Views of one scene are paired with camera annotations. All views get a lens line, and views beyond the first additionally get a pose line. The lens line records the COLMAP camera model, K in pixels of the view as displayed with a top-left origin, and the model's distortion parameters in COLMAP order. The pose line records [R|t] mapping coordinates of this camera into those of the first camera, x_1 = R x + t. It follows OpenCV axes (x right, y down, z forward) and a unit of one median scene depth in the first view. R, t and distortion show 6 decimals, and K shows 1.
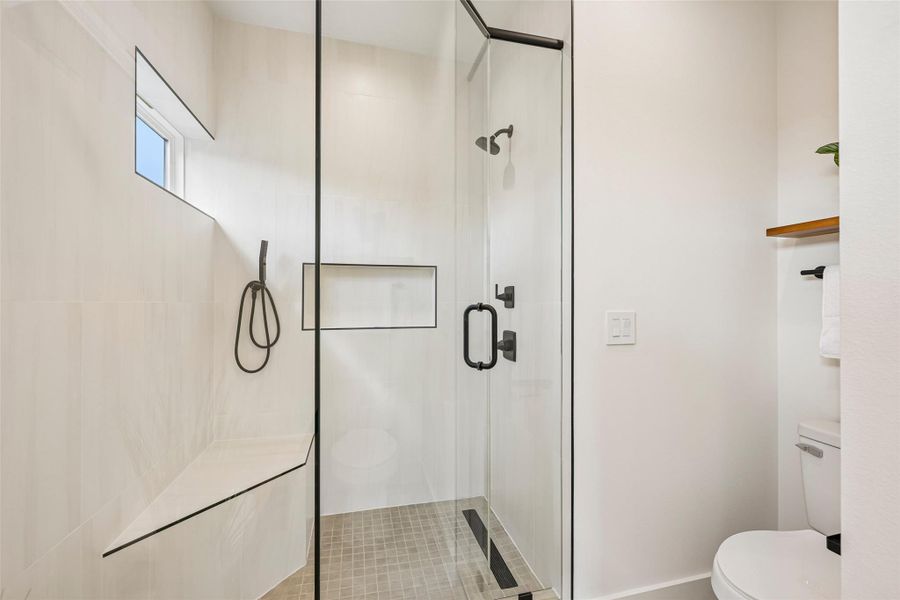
lens RADIAL K [[370.6, 0, 451.4], [0, 370.6, 299.6], [0, 0, 1]] dist [-0.000452, -0.000139]
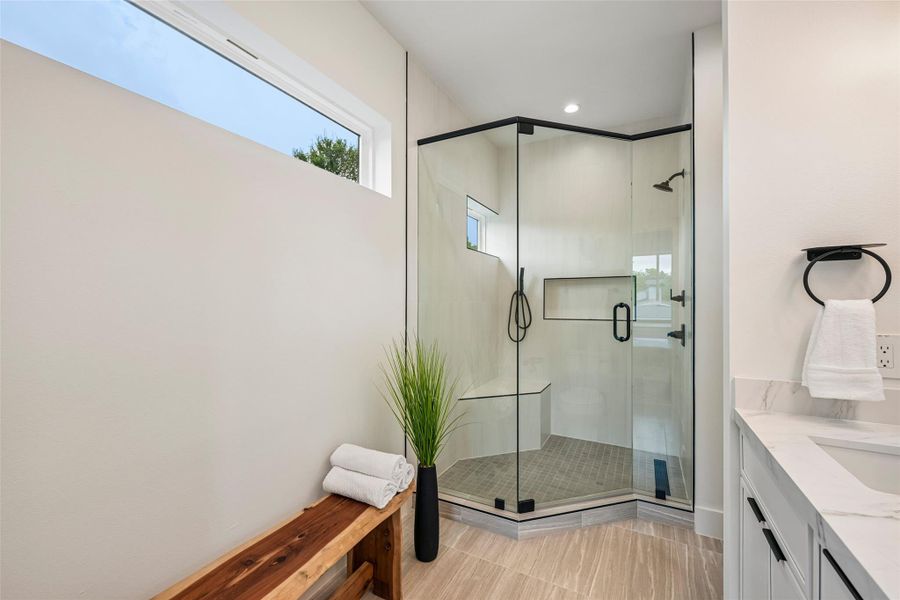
lens RADIAL K [[370.6, 0, 450.1], [0, 370.6, 301.0], [0, 0, 1]] dist [-0.000452, -0.000139]
pose [[0.740764, -0.002478, -0.671760, 0.428377], [0.002920, 0.999996, -0.000469, -0.000112], [0.671759, -0.001614, 0.740768, -0.540277]]
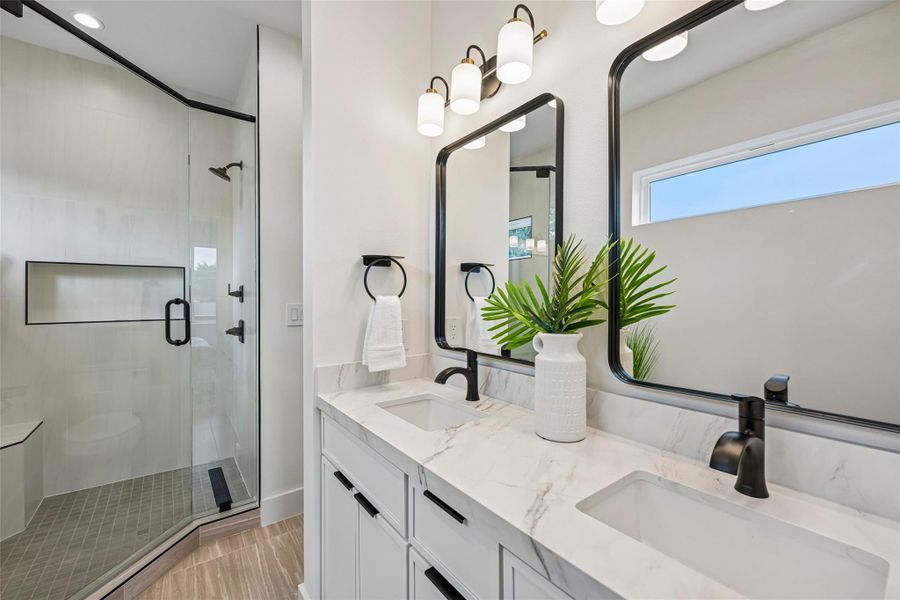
lens RADIAL K [[370.6, 0, 450.5], [0, 370.6, 300.2], [0, 0, 1]] dist [-0.000452, -0.000139]
pose [[0.920645, -0.004407, 0.390377, 0.322550], [-0.000185, 0.999931, 0.011724, -0.000577], [-0.390402, -0.010865, 0.920580, -0.473535]]
